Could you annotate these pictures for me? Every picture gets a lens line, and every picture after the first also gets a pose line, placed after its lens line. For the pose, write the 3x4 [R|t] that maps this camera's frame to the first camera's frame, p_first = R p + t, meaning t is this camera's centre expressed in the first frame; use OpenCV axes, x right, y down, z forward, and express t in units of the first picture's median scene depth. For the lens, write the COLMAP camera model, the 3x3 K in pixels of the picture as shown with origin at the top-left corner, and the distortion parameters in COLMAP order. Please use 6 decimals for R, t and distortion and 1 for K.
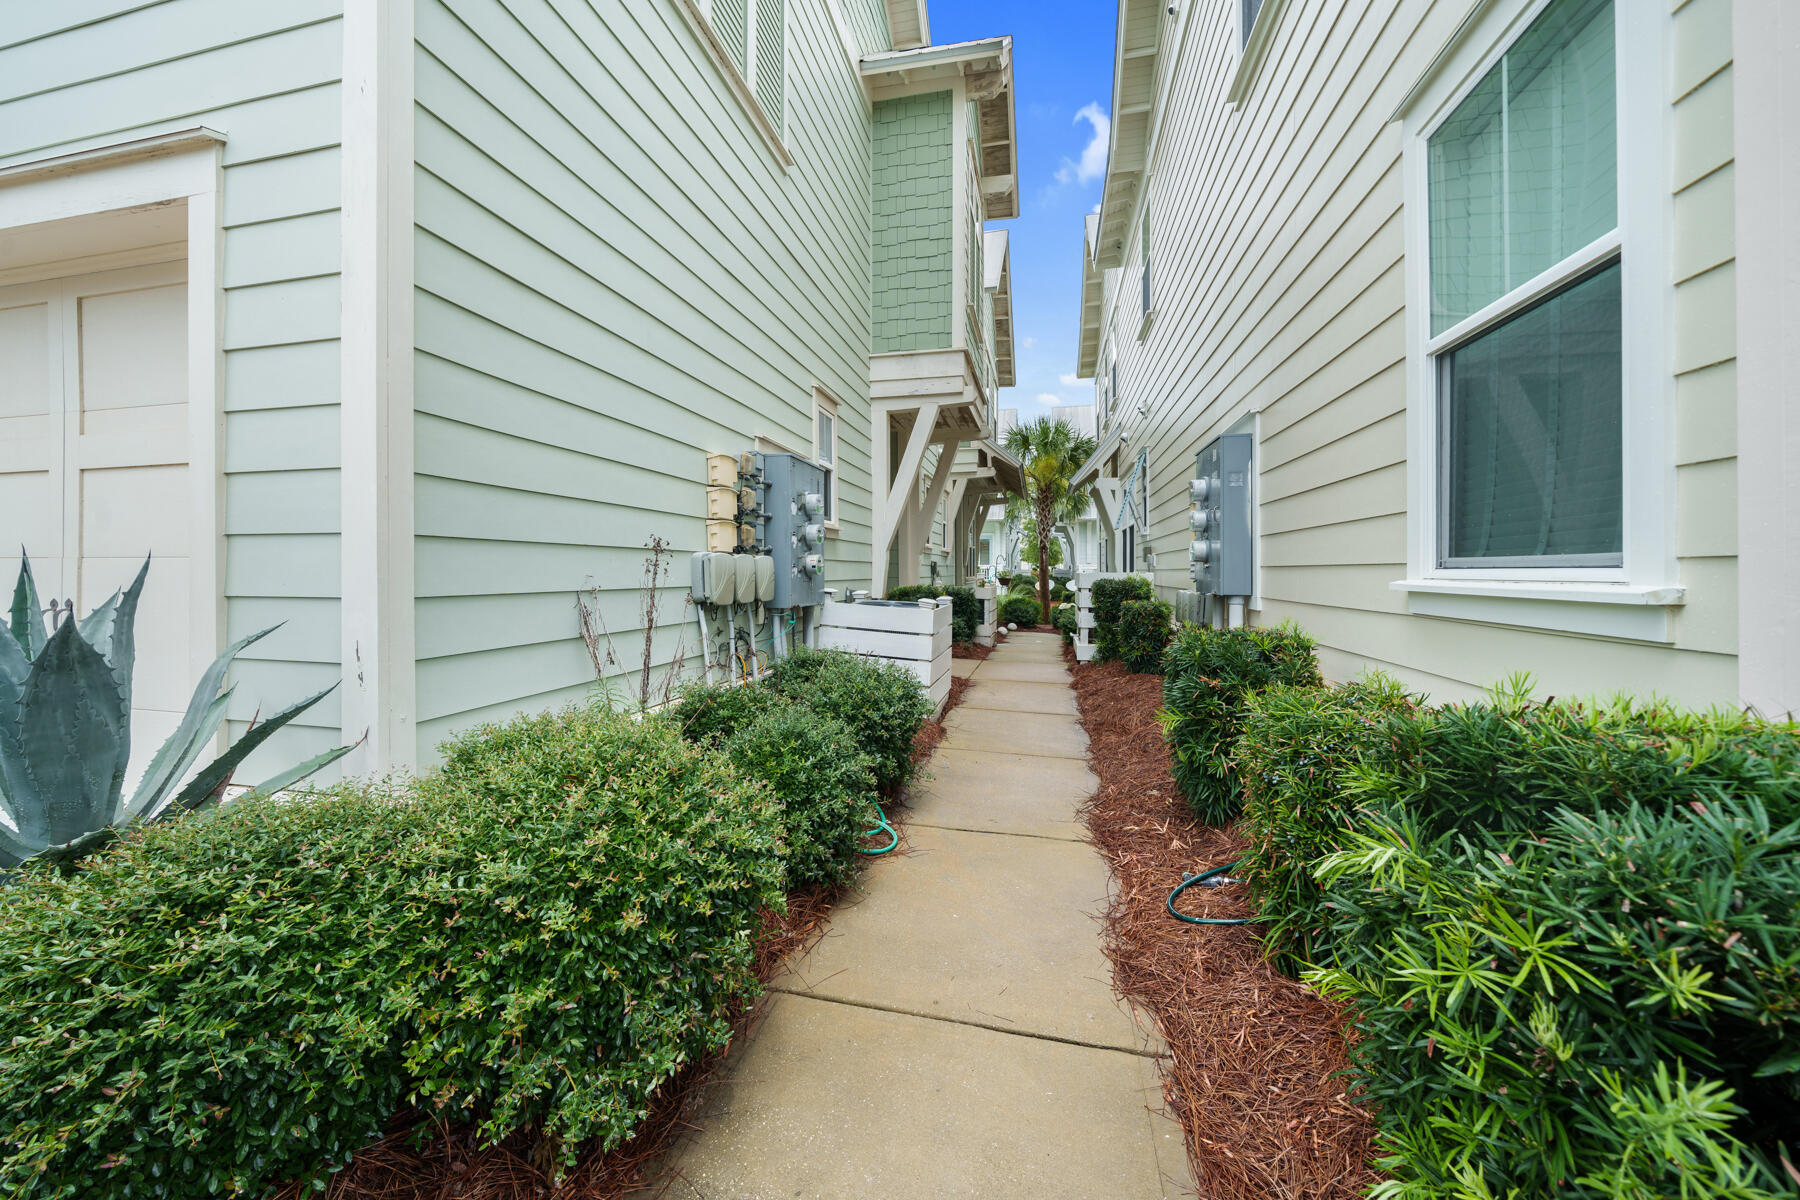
lens RADIAL K [[656.4, 0, 895.1], [0, 656.4, 571.4], [0, 0, 1]] dist [-0.001308, 0.000059]
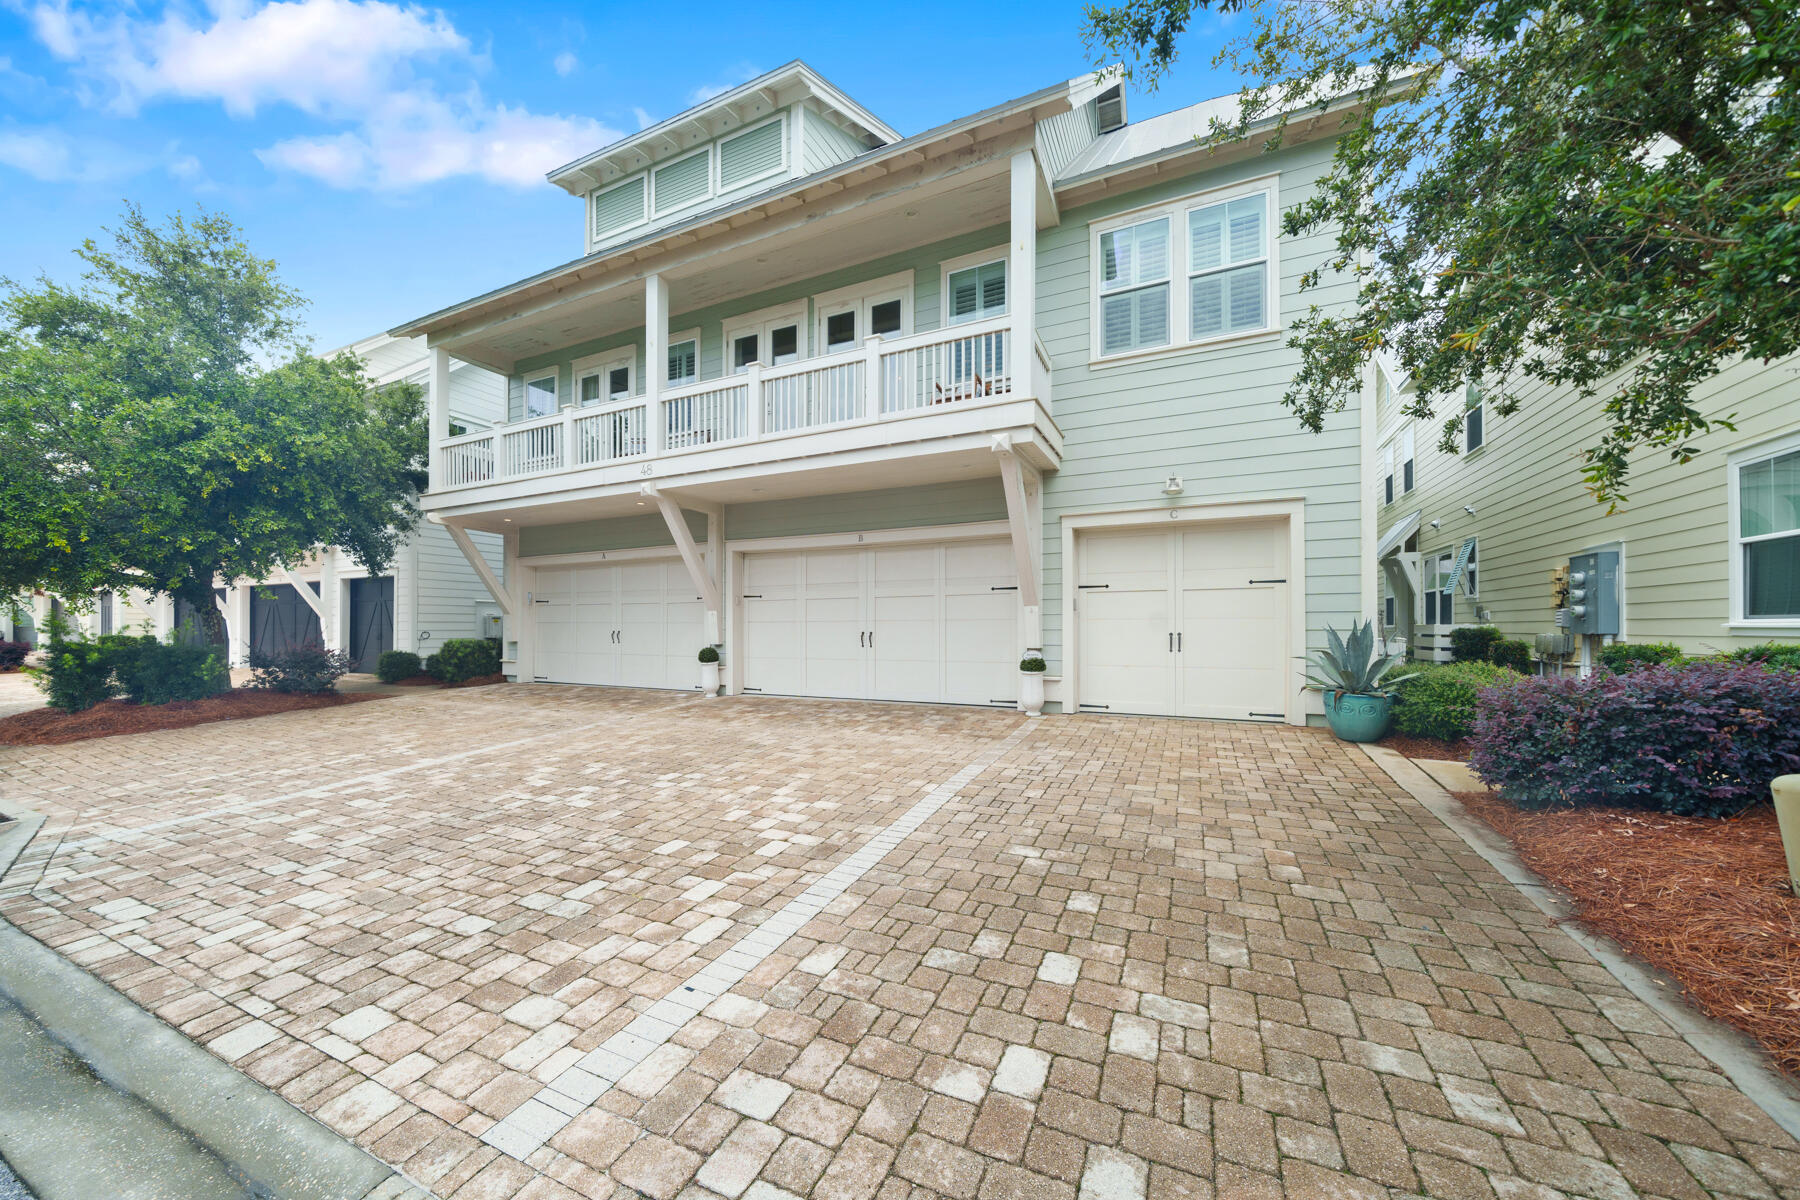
lens RADIAL K [[656.4, 0, 866.6], [0, 656.4, 624.4], [0, 0, 1]] dist [-0.001308, 0.000059]
pose [[0.976513, -0.002640, -0.215441, -2.114996], [0.001515, 0.999984, -0.005384, 0.027479], [0.215452, 0.004932, 0.976502, -2.407217]]
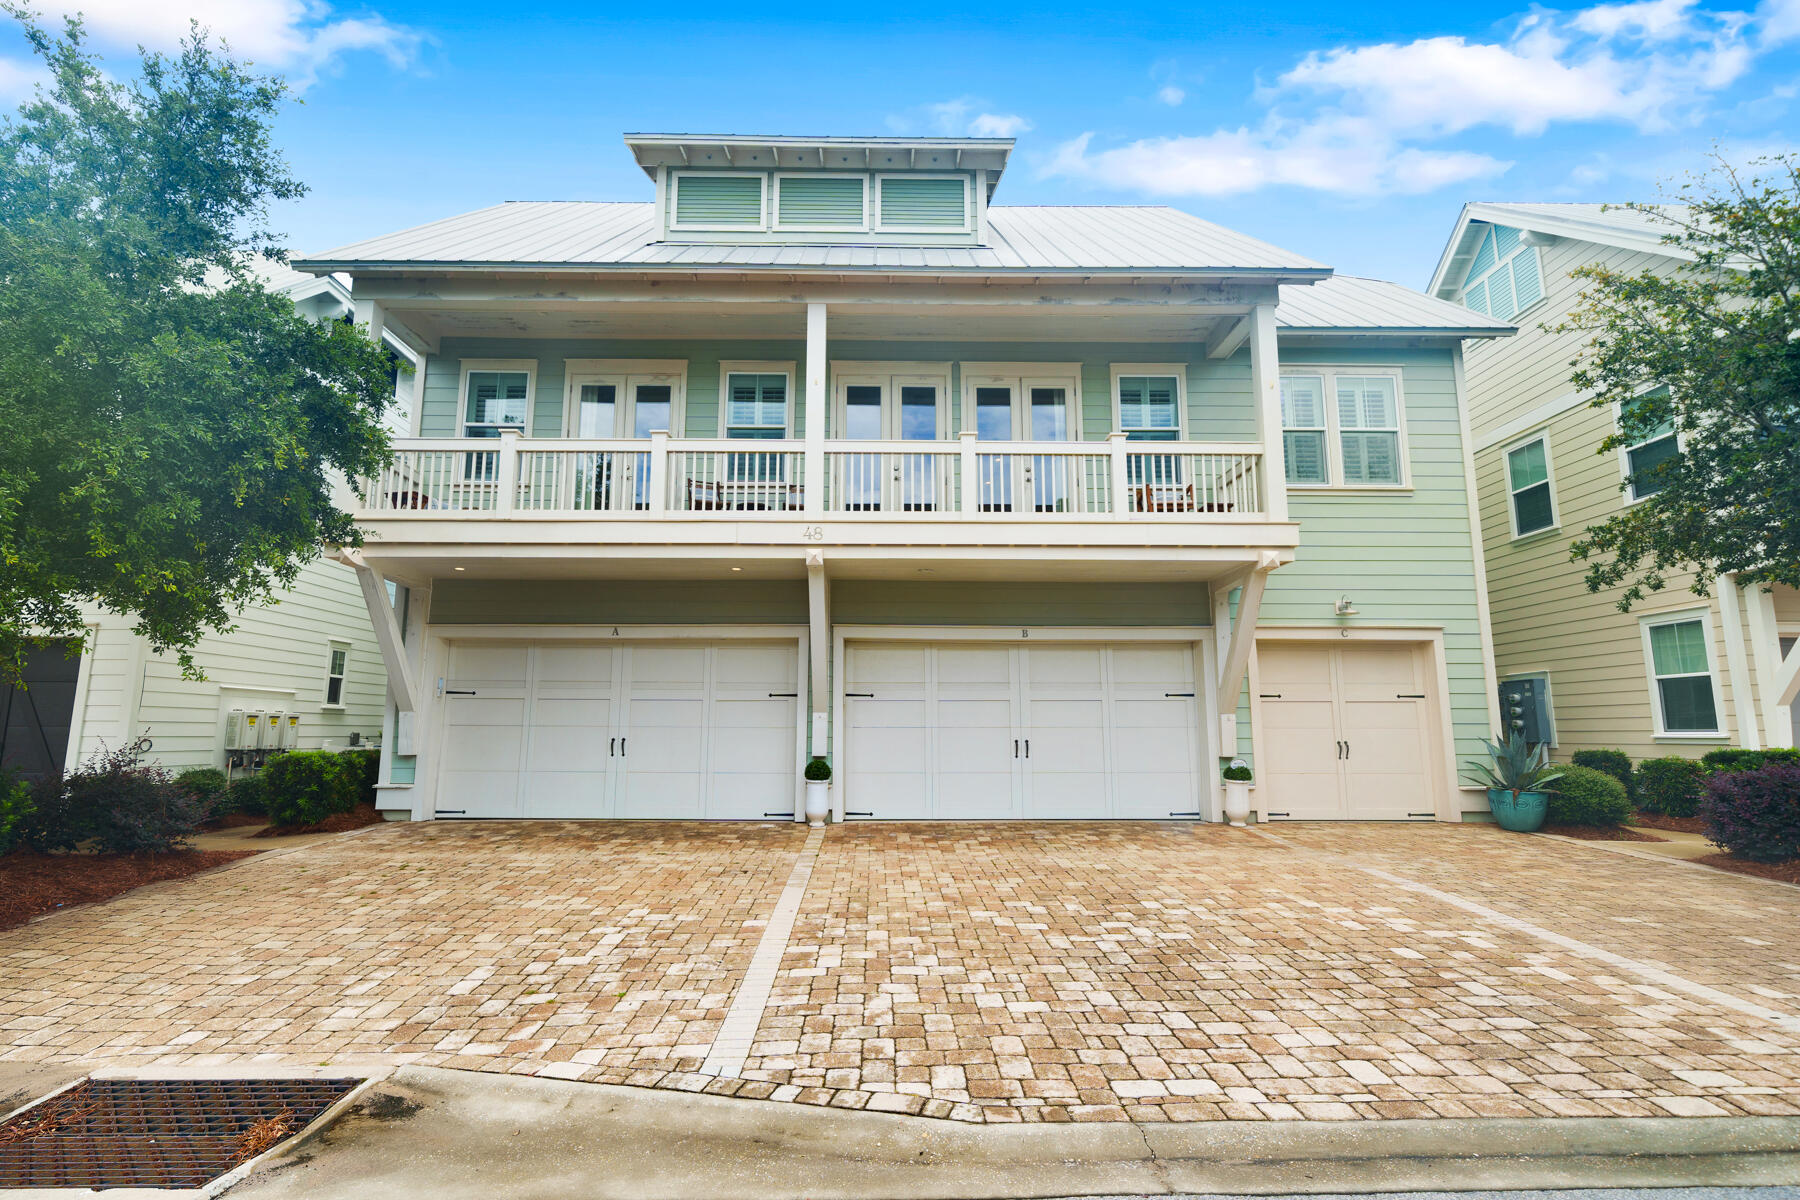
lens RADIAL K [[878.8, 0, 836.6], [0, 878.8, 599.4], [0, 0, 1]] dist [-0.002617, 0.000652]
pose [[0.965882, 0.041966, 0.255561, -5.277311], [-0.001984, 0.987954, -0.154735, 0.038380], [-0.258977, 0.148949, 0.954330, -2.832789]]
